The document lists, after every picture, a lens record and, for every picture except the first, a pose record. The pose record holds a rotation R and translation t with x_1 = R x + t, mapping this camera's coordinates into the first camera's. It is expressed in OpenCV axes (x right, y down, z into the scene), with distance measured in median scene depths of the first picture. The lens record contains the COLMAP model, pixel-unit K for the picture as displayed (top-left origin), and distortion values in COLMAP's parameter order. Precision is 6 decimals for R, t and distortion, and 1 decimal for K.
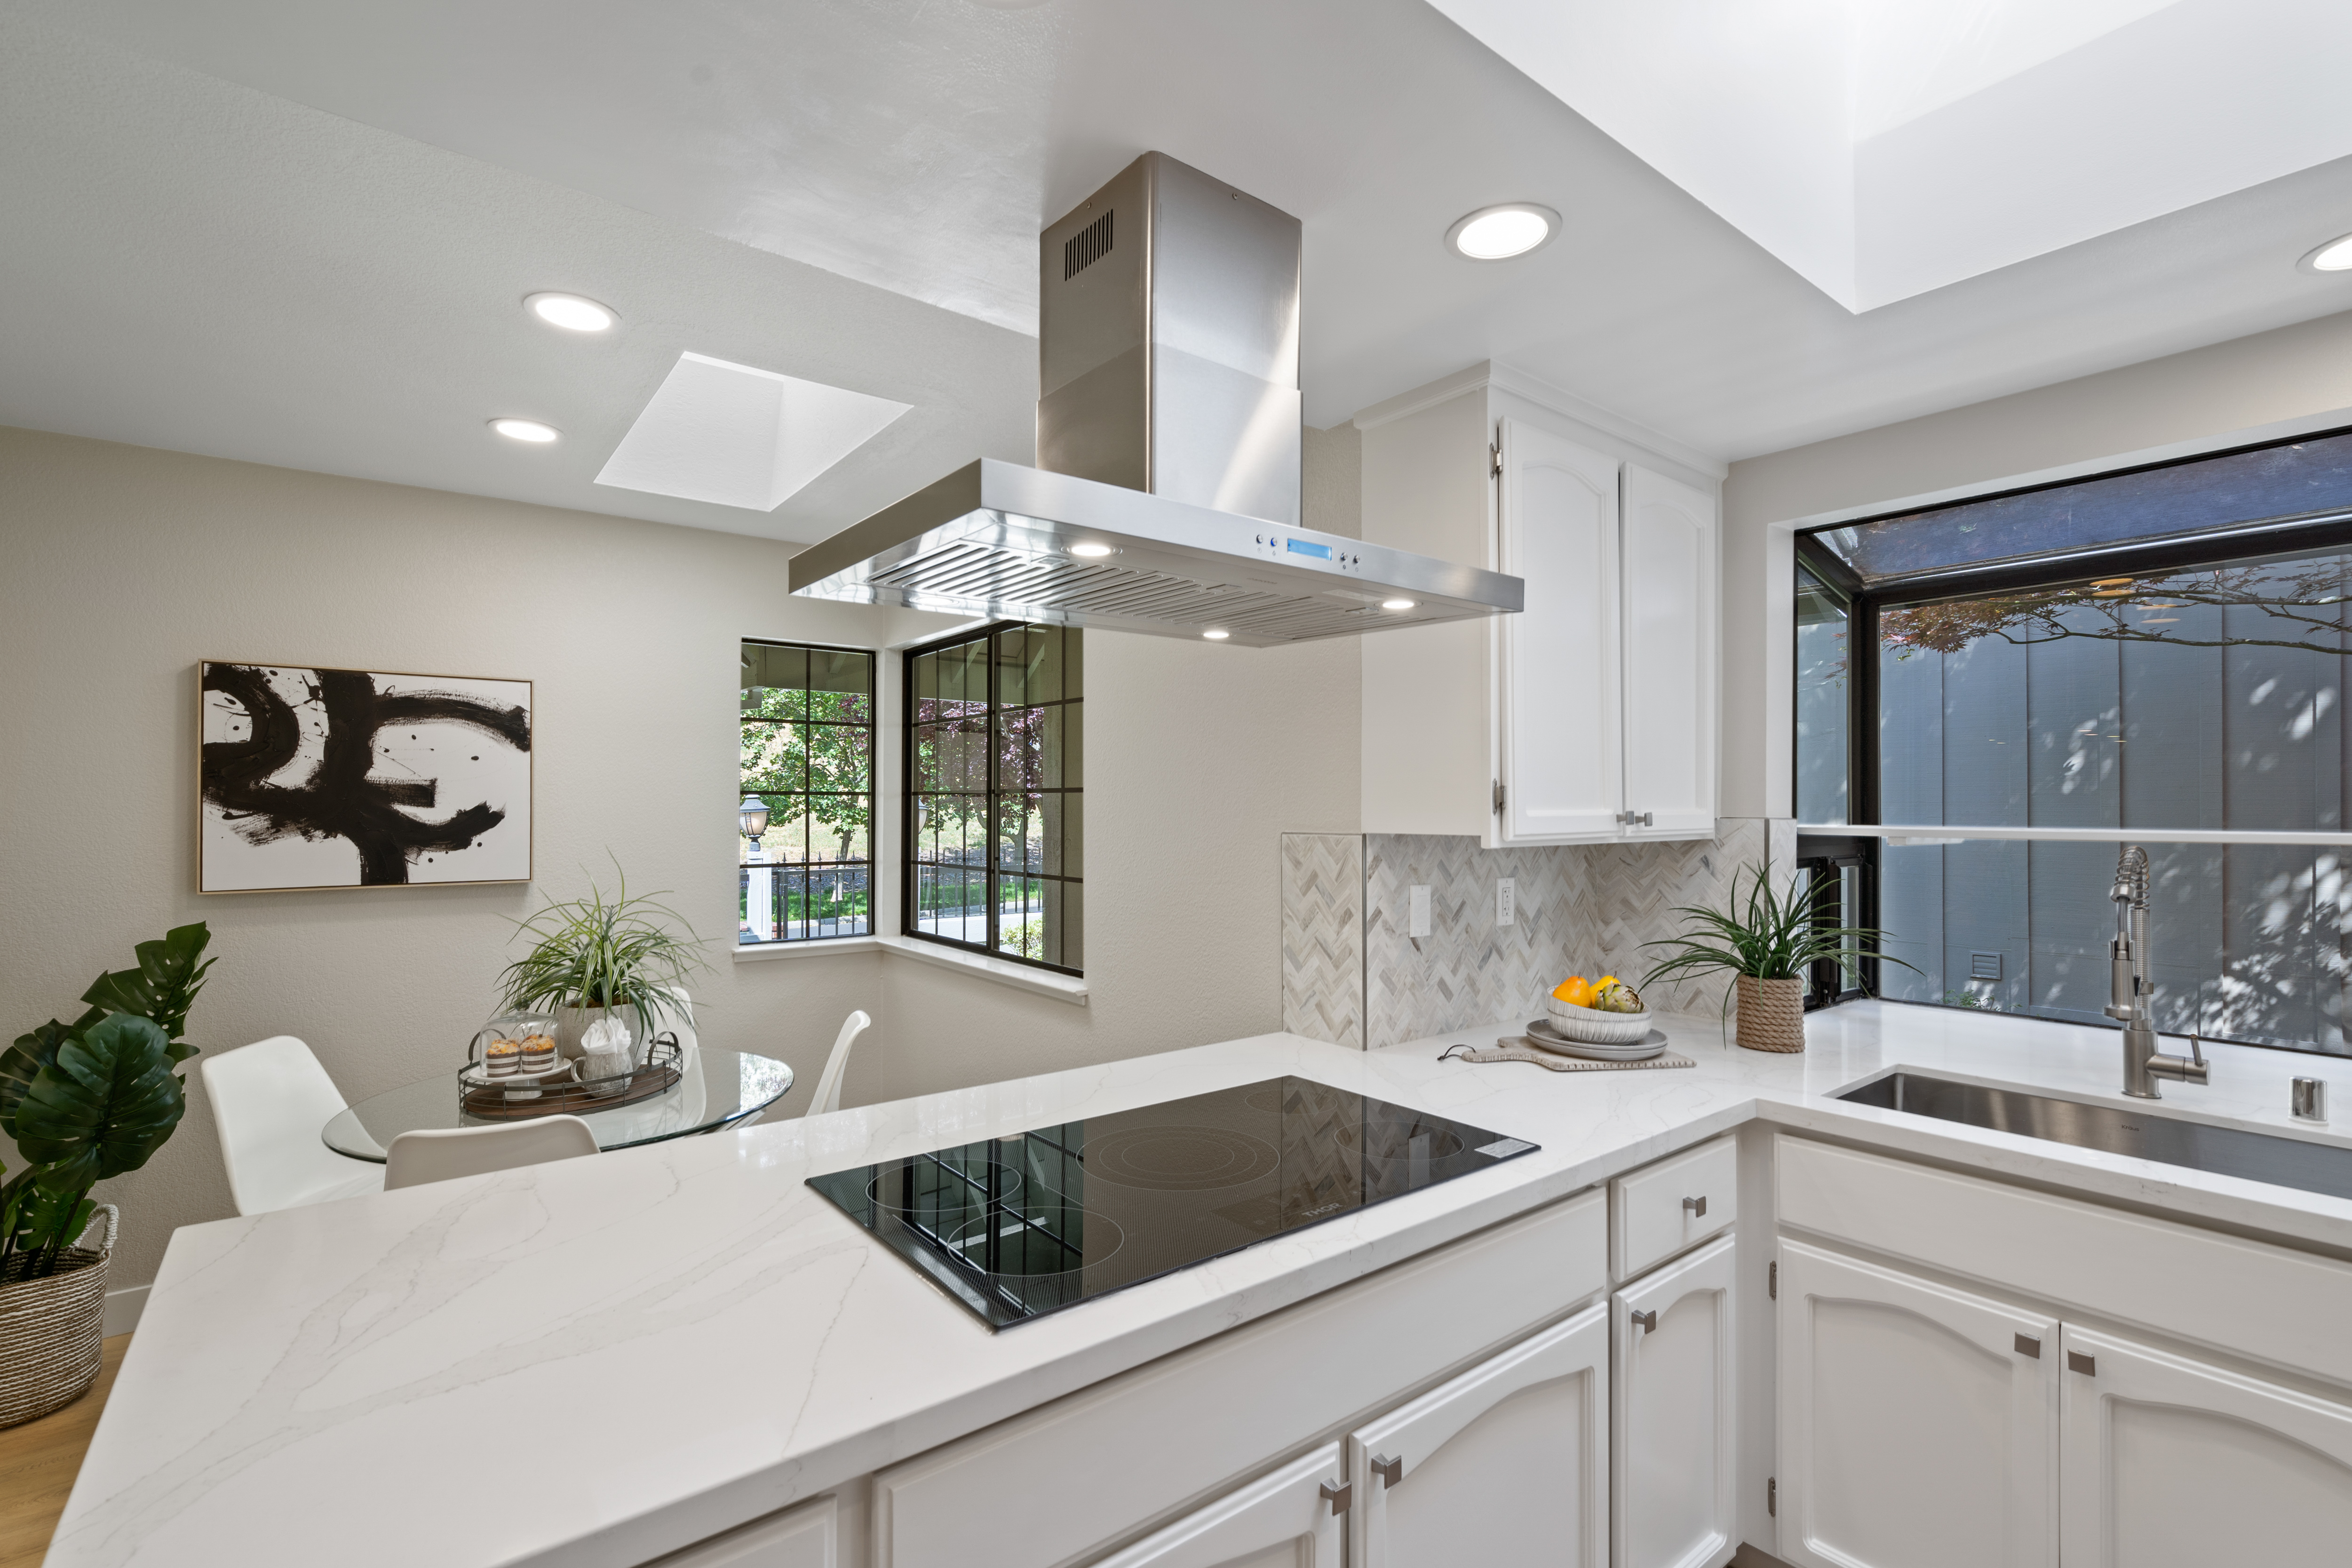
lens RADIAL K [[1073.1, 0, 1175.9], [0, 1073.1, 798.9], [0, 0, 1]] dist [-0.003312, 0.003091]
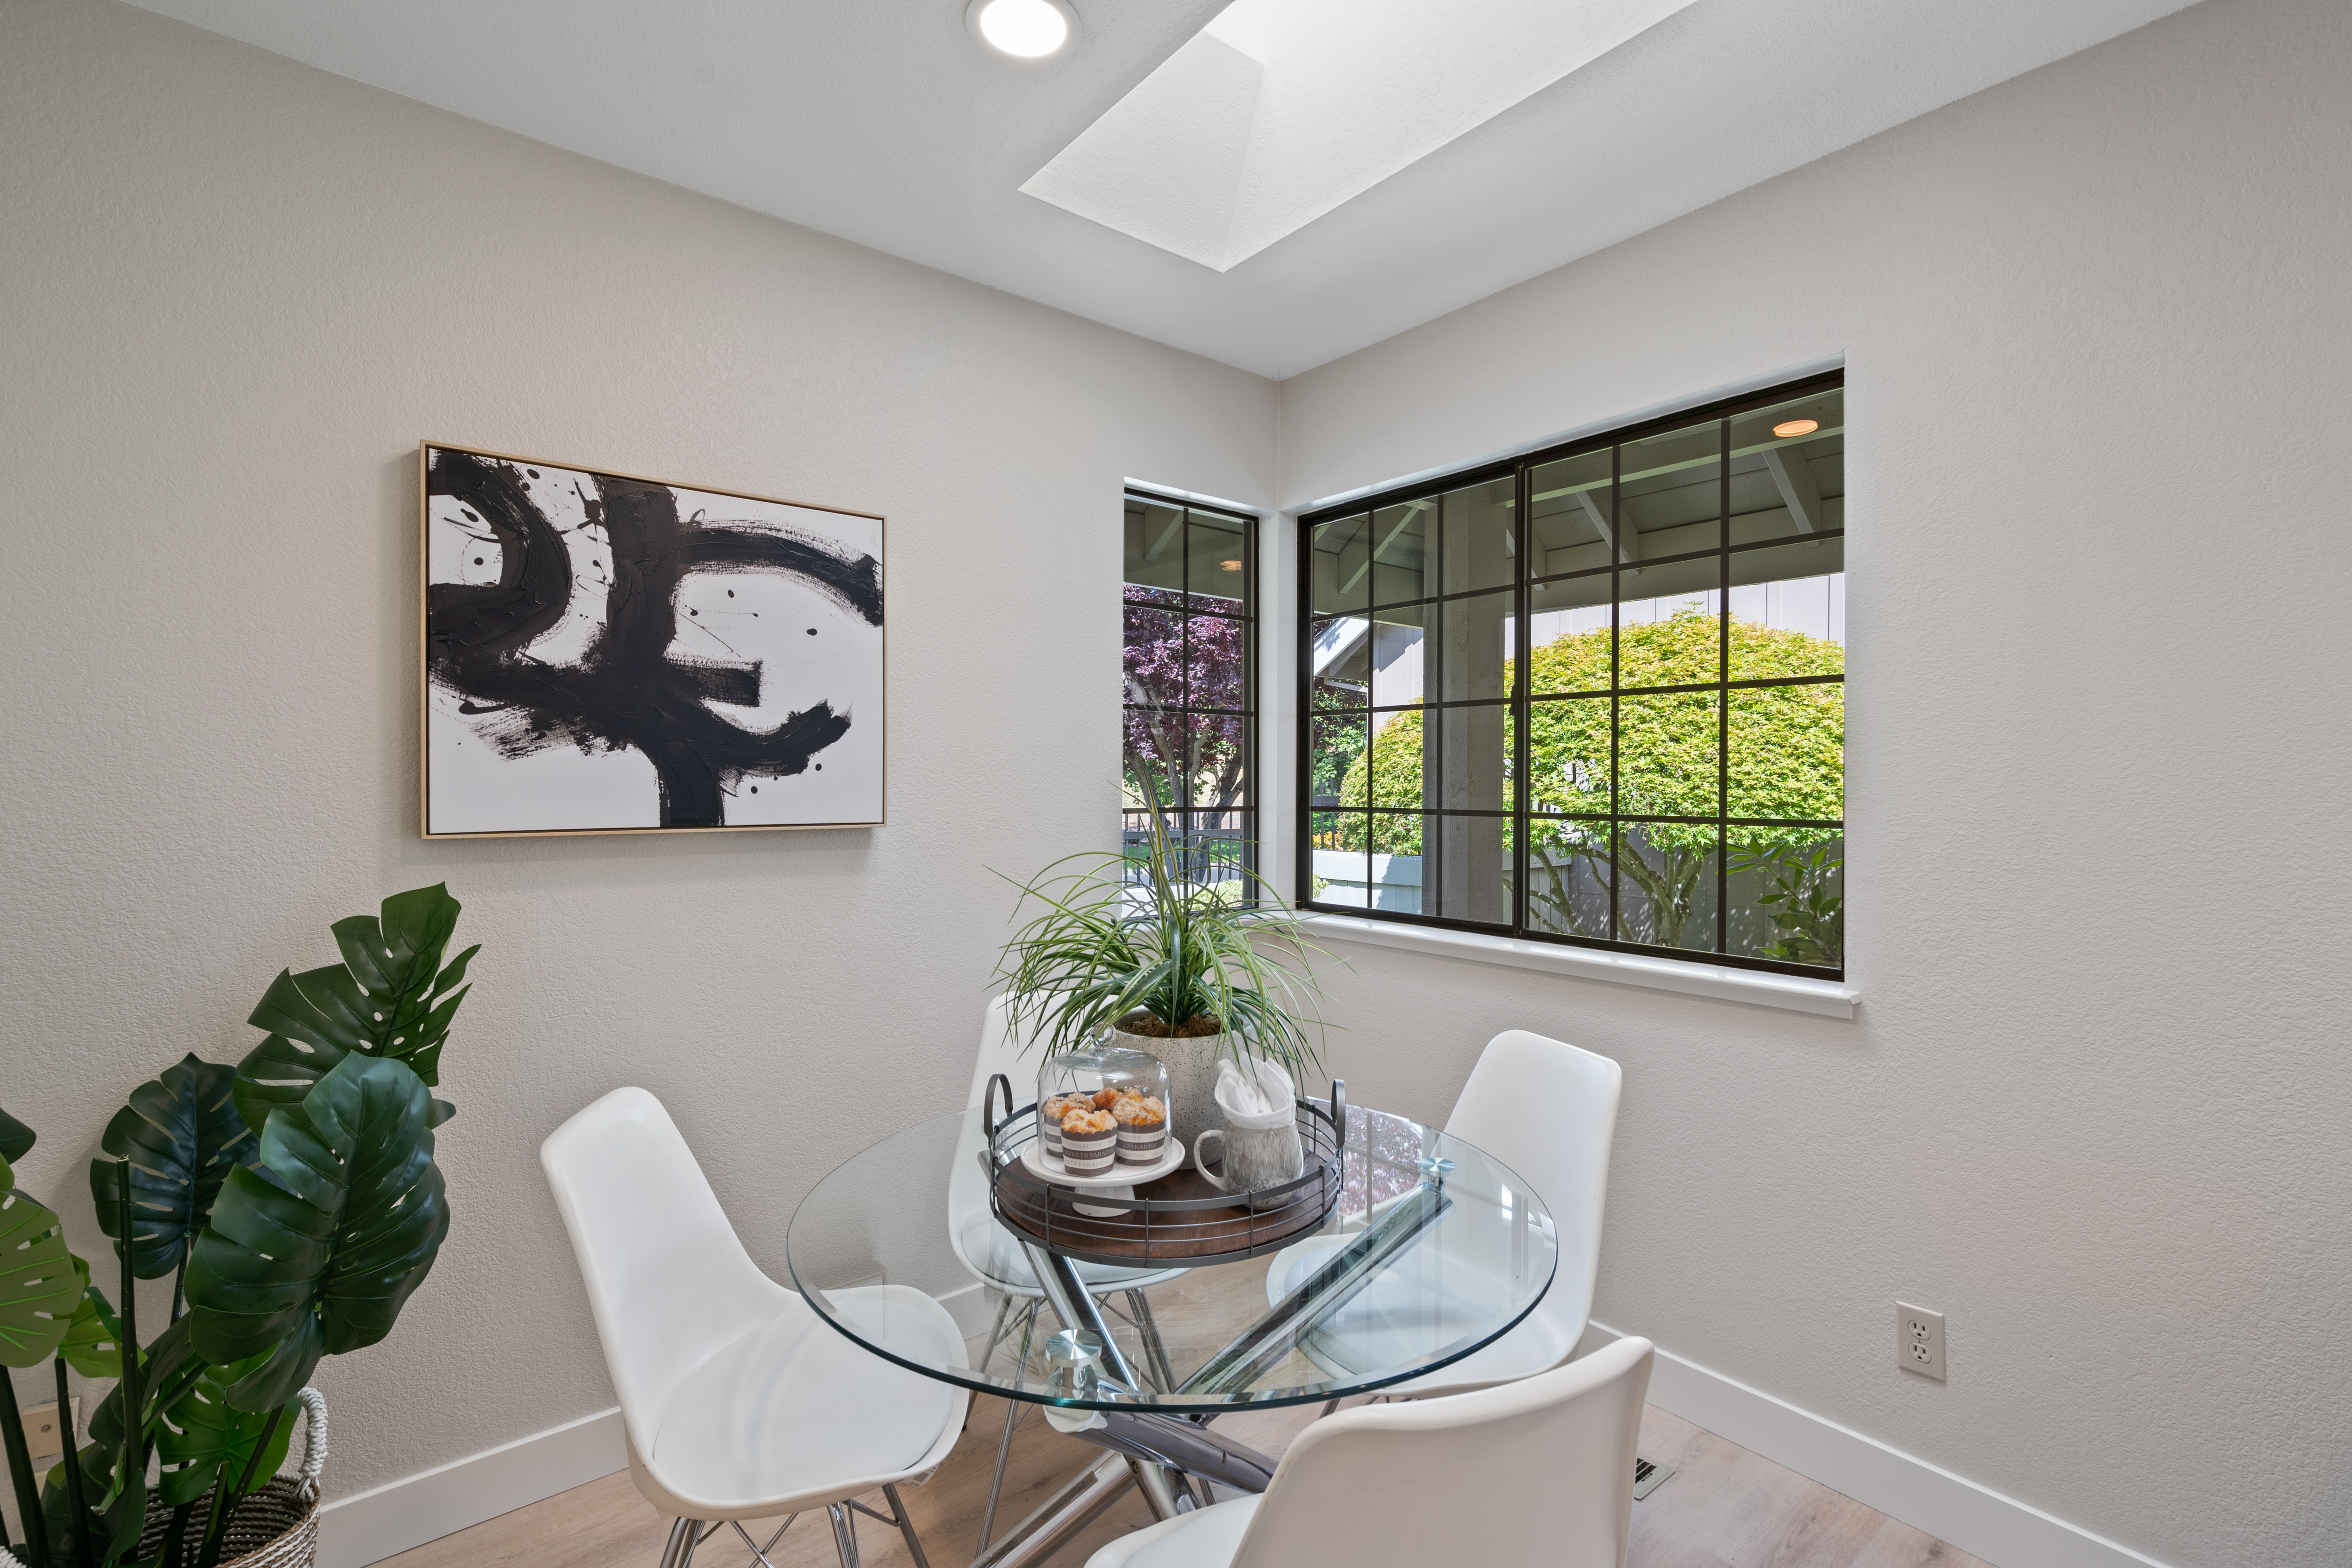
lens RADIAL K [[1073.1, 0, 1179.2], [0, 1073.1, 785.7], [0, 0, 1]] dist [-0.003312, 0.003091]
pose [[0.999884, 0.001266, 0.015156, -0.484003], [-0.001432, 0.999939, 0.010929, 0.050654], [-0.015141, -0.010949, 0.999825, 0.386331]]
